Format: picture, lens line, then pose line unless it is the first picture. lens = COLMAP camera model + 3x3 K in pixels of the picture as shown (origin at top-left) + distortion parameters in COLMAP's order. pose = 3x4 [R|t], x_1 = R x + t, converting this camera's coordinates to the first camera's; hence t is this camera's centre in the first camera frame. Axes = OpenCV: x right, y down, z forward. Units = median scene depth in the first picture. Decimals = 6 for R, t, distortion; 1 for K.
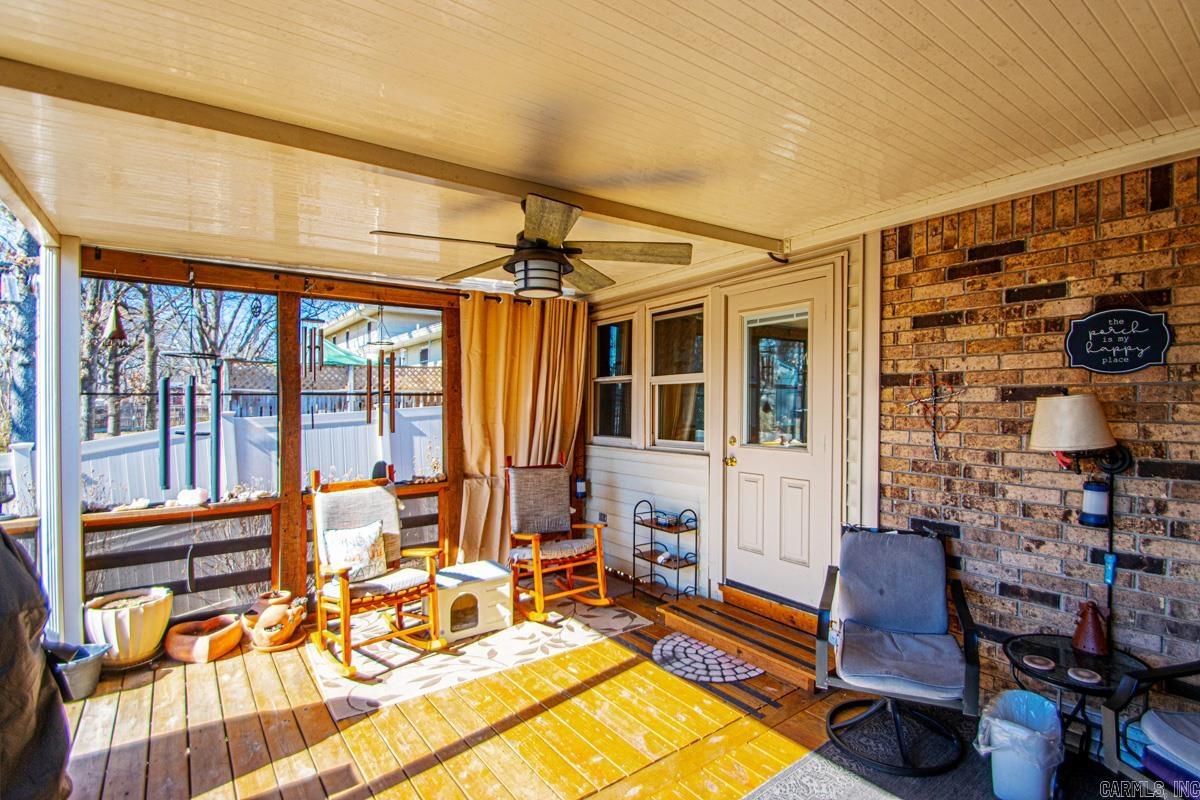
lens RADIAL K [[564.4, 0, 627.8], [0, 564.4, 405.1], [0, 0, 1]] dist [0.012972, -0.014113]
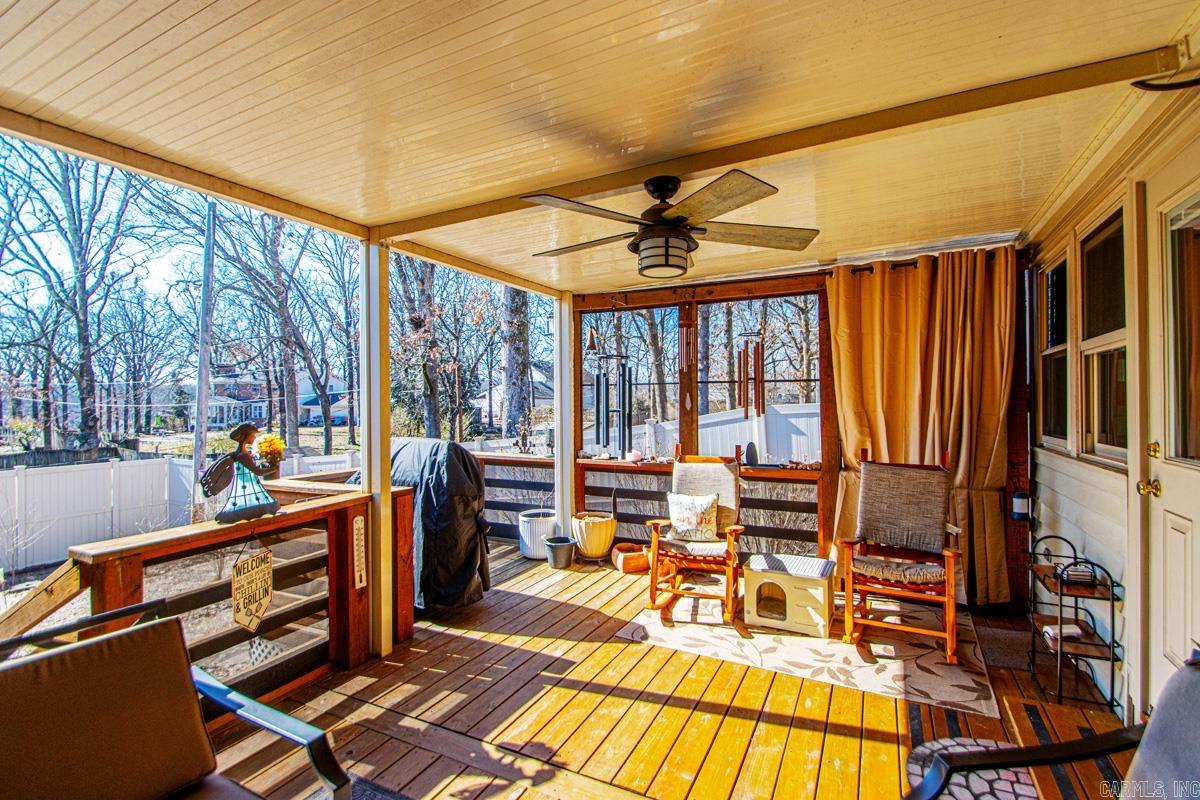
lens RADIAL K [[552.4, 0, 607.0], [0, 552.4, 392.7], [0, 0, 1]] dist [0.003671, -0.001750]
pose [[0.438316, -0.007379, -0.898791, 0.450221], [-0.001325, 0.999960, -0.008856, 0.014720], [0.898820, 0.005072, 0.438288, 0.324282]]
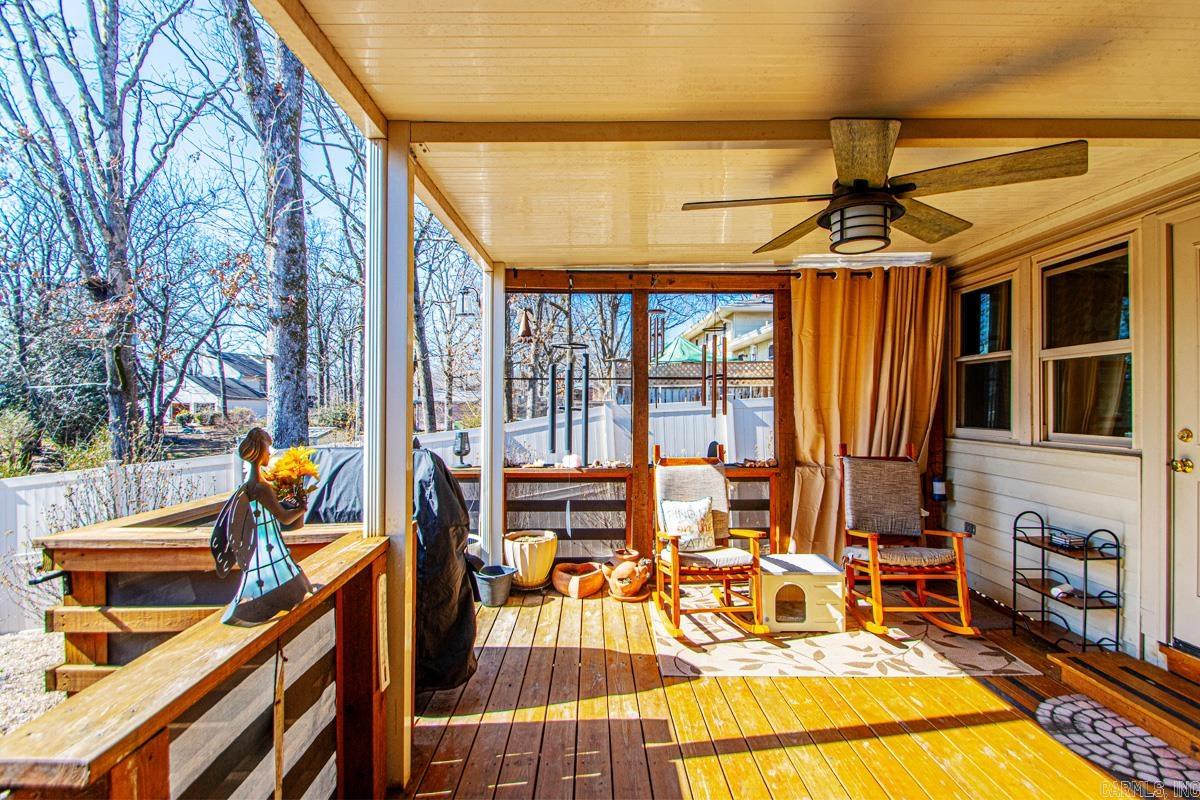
lens RADIAL K [[564.4, 0, 611.0], [0, 564.4, 389.9], [0, 0, 1]] dist [0.012972, -0.014113]
pose [[0.806426, -0.005396, -0.591311, 0.030780], [-0.007665, 0.999779, -0.019577, 0.028475], [0.591285, 0.020319, 0.806206, 0.050678]]
